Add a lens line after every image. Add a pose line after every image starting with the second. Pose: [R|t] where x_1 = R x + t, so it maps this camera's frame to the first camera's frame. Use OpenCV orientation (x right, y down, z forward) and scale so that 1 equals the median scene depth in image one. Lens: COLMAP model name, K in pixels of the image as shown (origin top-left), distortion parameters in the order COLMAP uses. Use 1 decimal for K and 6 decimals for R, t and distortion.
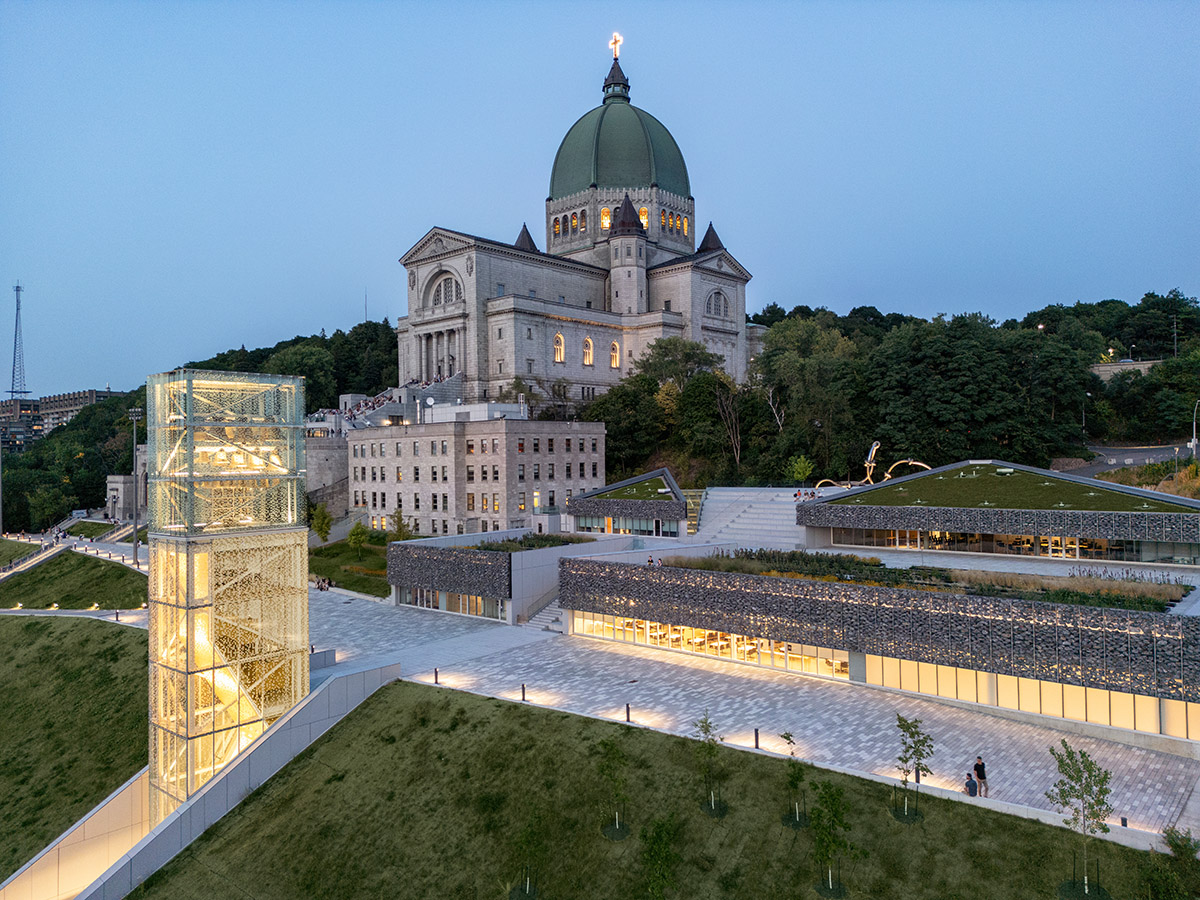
lens RADIAL K [[801.1, 0, 595.7], [0, 801.1, 446.7], [0, 0, 1]] dist [0.076932, -0.061681]
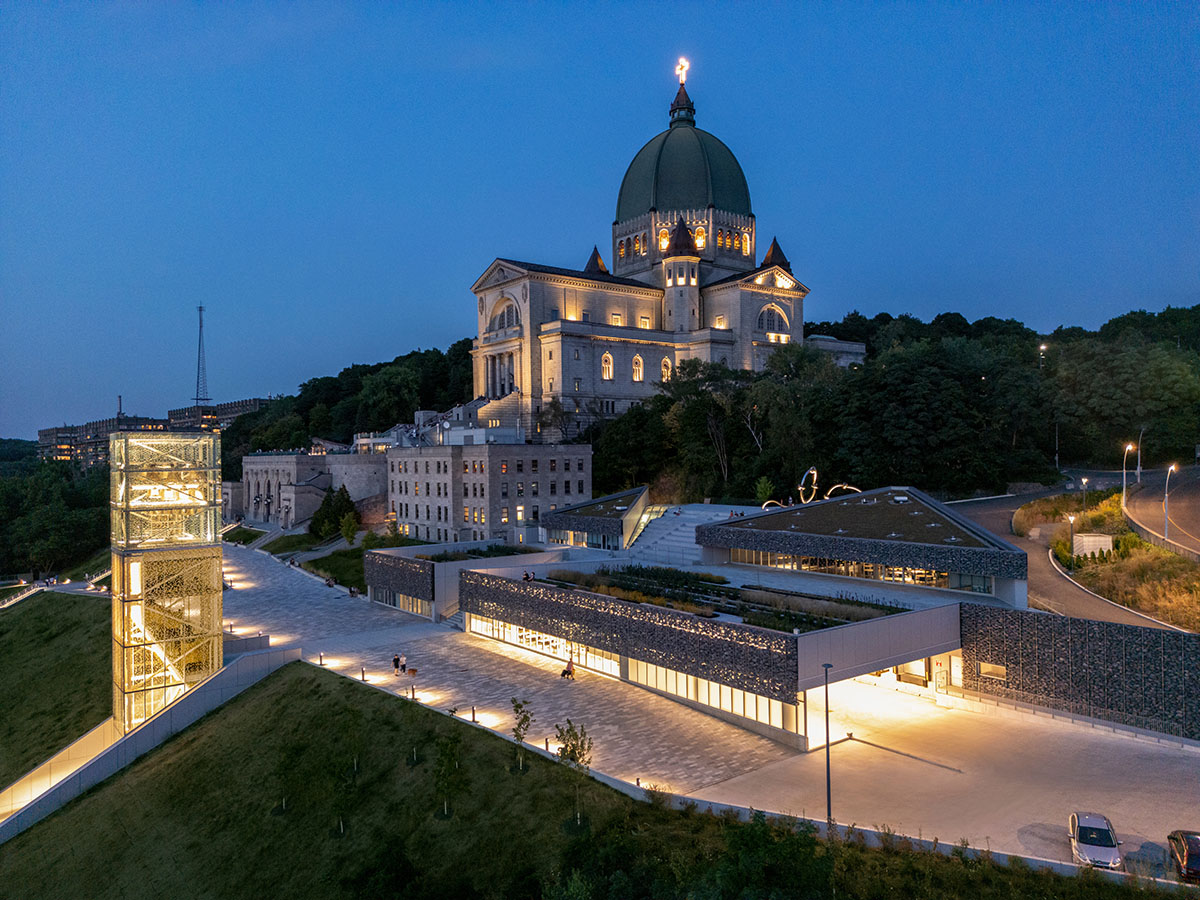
lens RADIAL K [[801.1, 0, 595.7], [0, 801.1, 446.7], [0, 0, 1]] dist [0.076932, -0.061681]
pose [[0.983635, 0.004312, -0.180120, 0.225571], [-0.003912, 0.999989, 0.002578, -0.031017], [0.180130, -0.001832, 0.983641, -0.100574]]
